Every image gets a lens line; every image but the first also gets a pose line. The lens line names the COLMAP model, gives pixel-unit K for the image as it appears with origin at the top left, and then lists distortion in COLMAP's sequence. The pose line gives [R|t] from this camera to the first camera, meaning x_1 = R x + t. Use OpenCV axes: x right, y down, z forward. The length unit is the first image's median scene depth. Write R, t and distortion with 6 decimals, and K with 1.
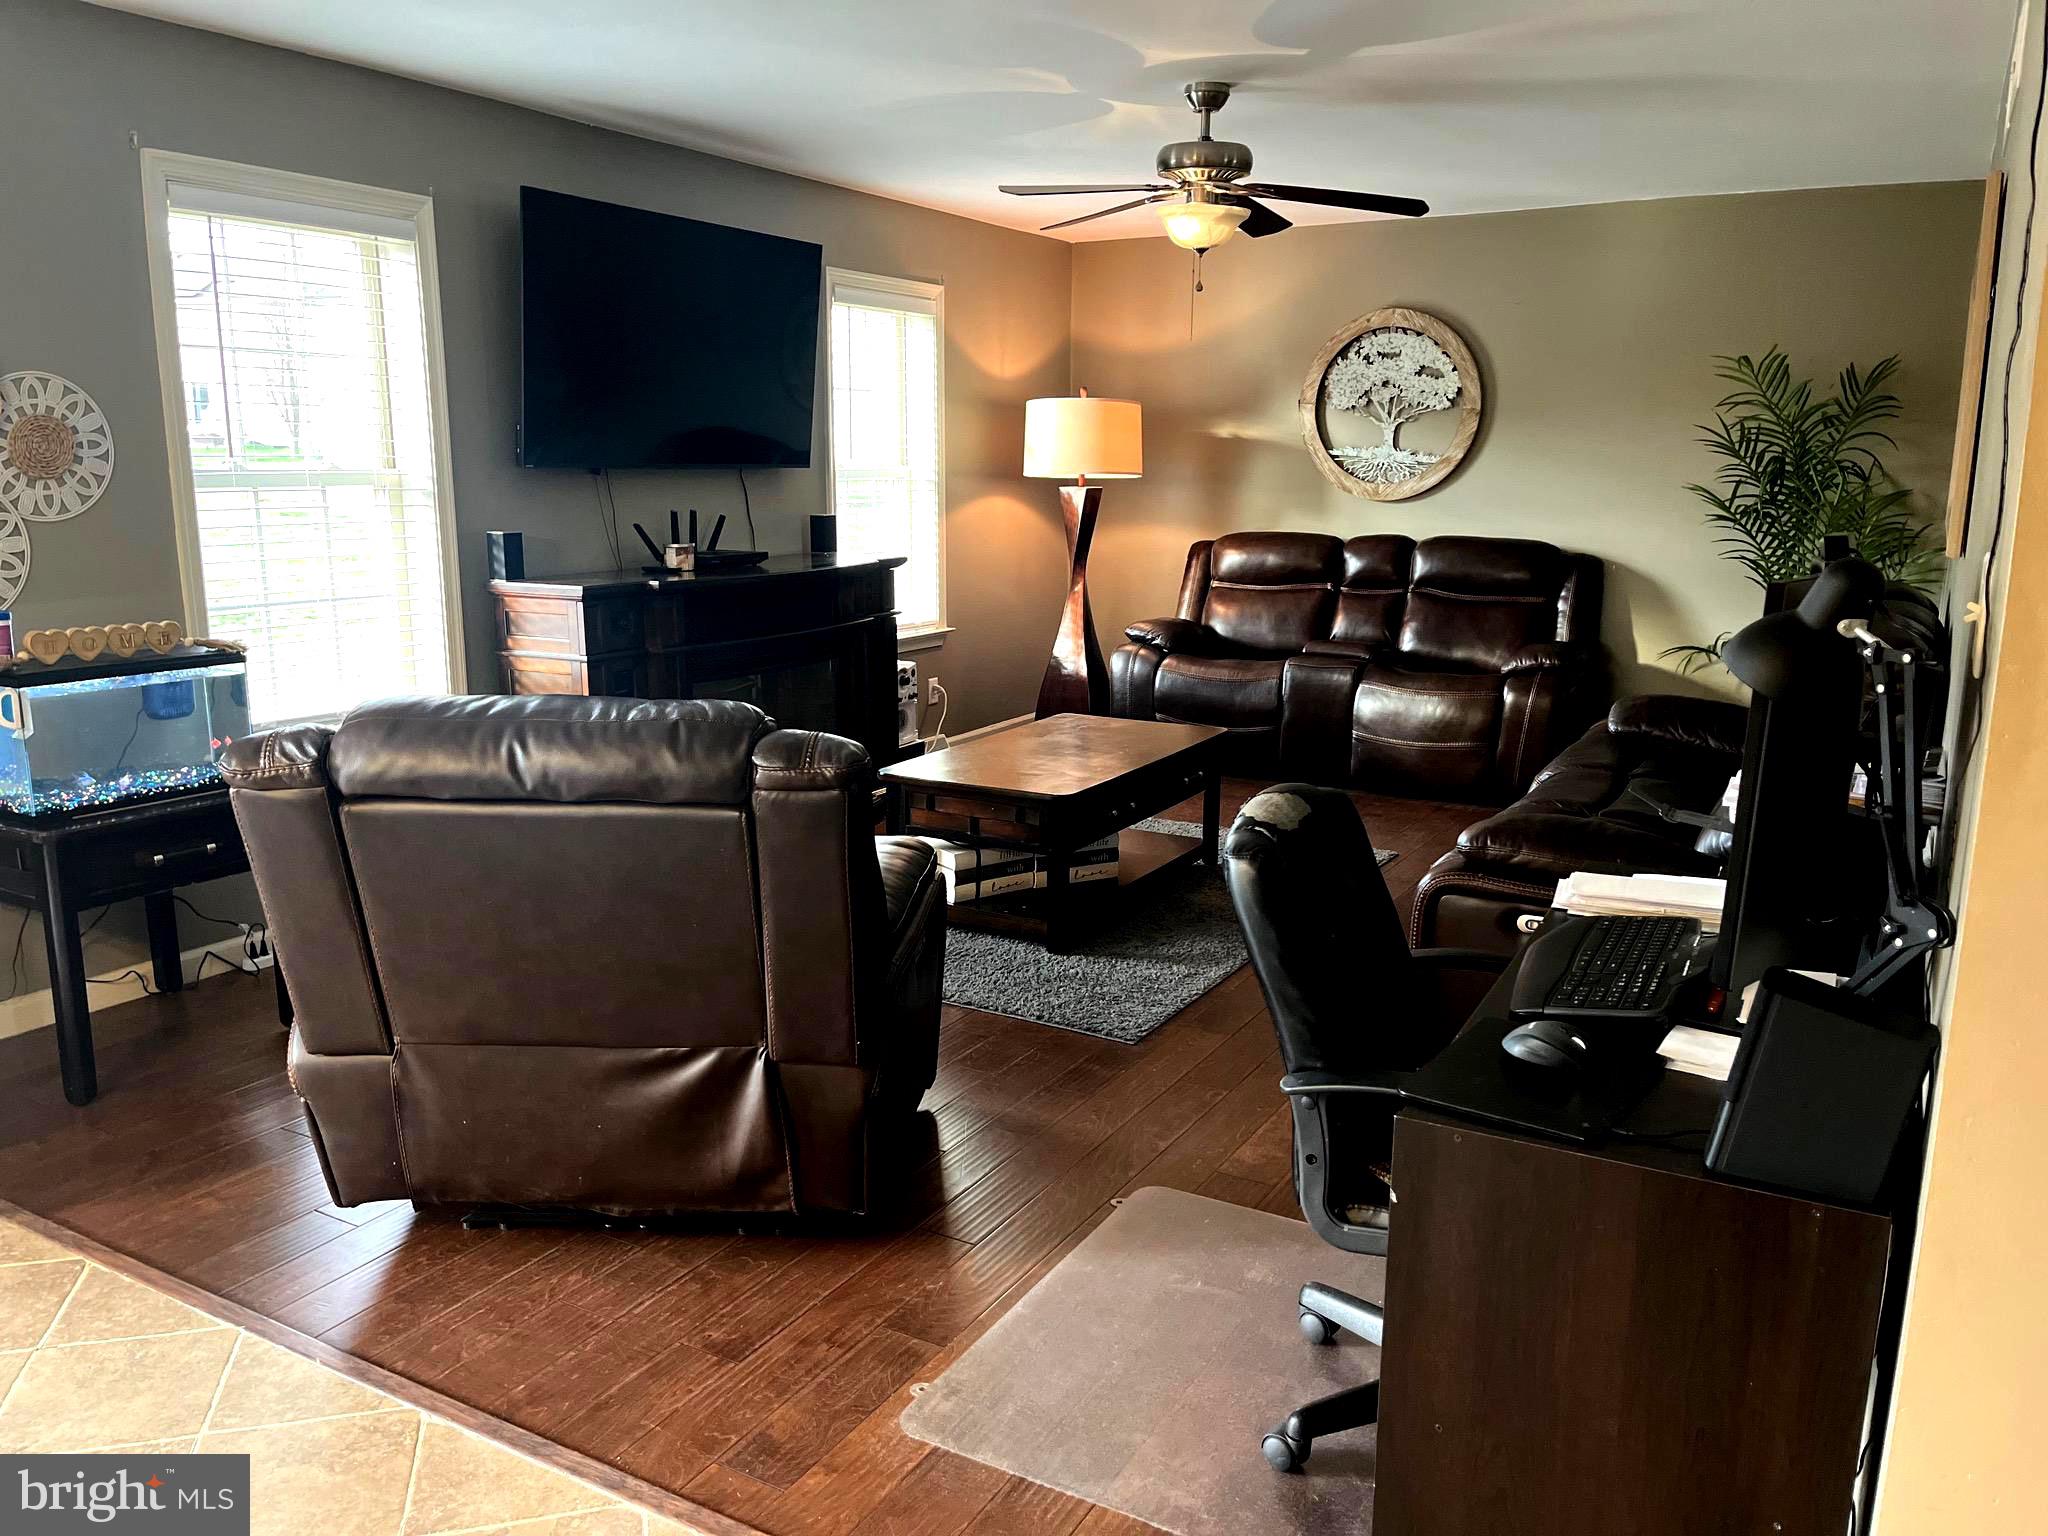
lens RADIAL K [[1562.4, 0, 1027.9], [0, 1562.4, 756.8], [0, 0, 1]] dist [0.117078, -0.224636]
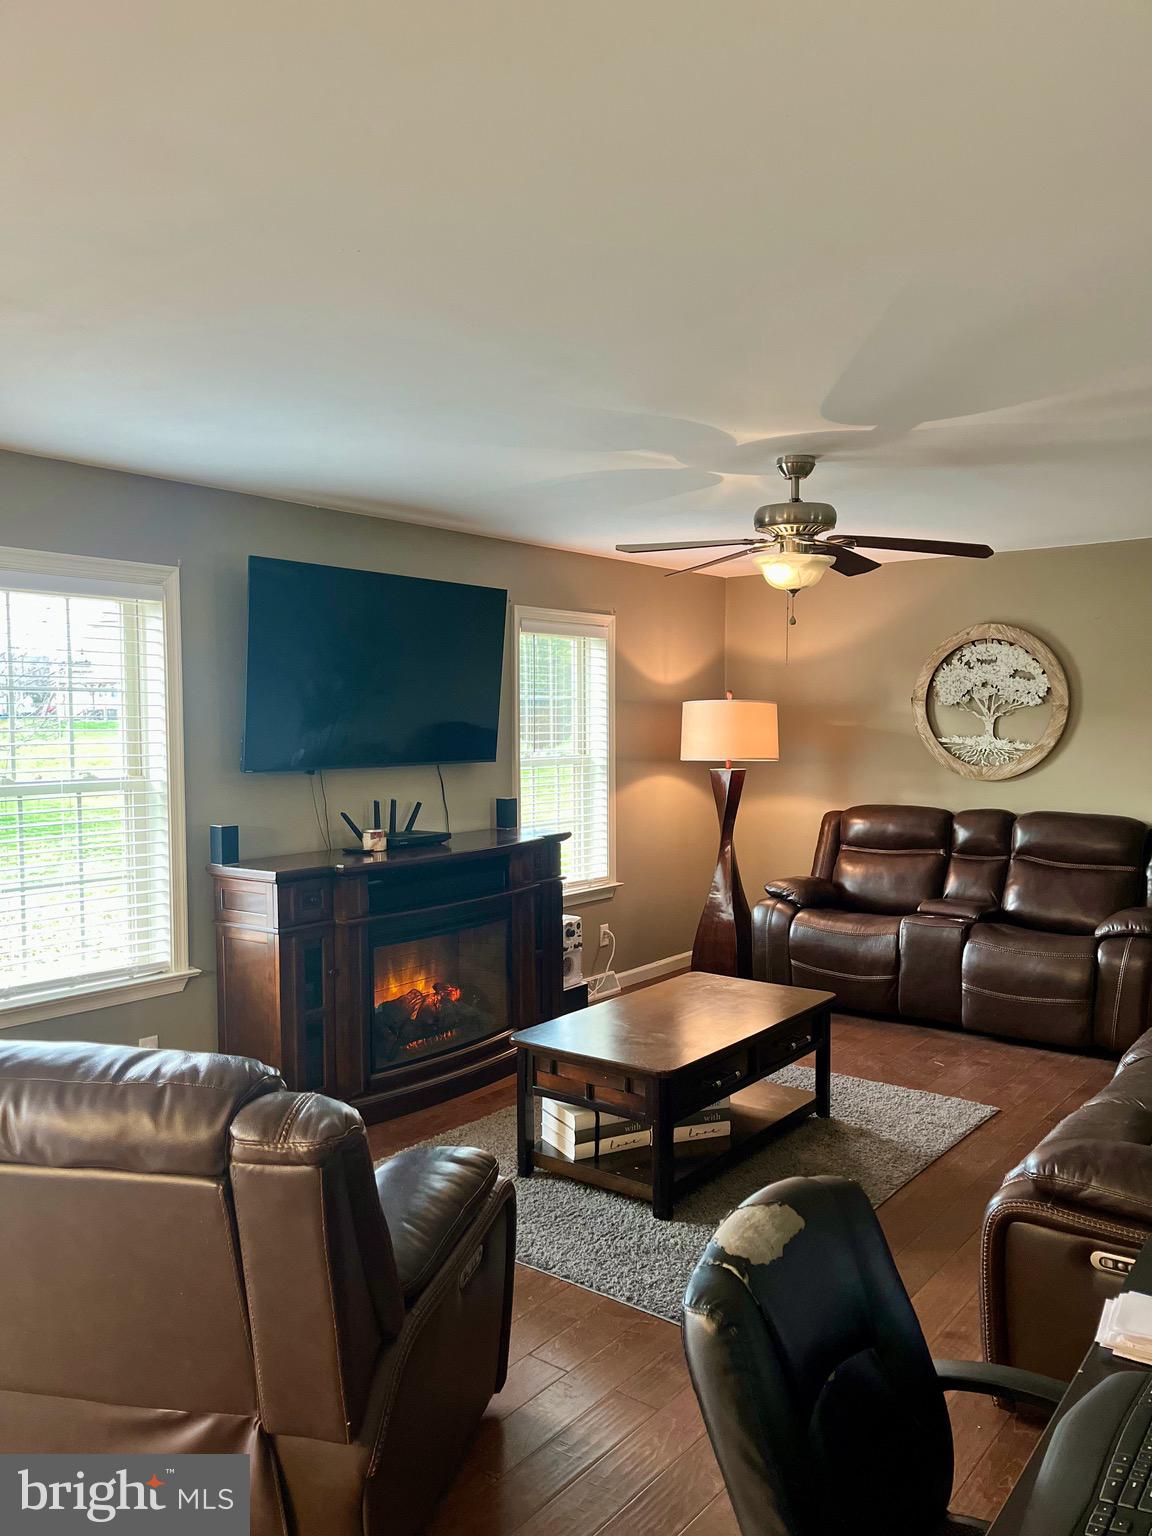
lens RADIAL K [[1158.8, 0, 576.0], [0, 1158.8, 770.3], [0, 0, 1]] dist [0.071995, -0.110129]
pose [[0.989450, -0.003082, -0.144845, 0.052071], [-0.017770, 0.989643, -0.142449, -0.043511], [0.143784, 0.143520, 0.979147, 0.103926]]
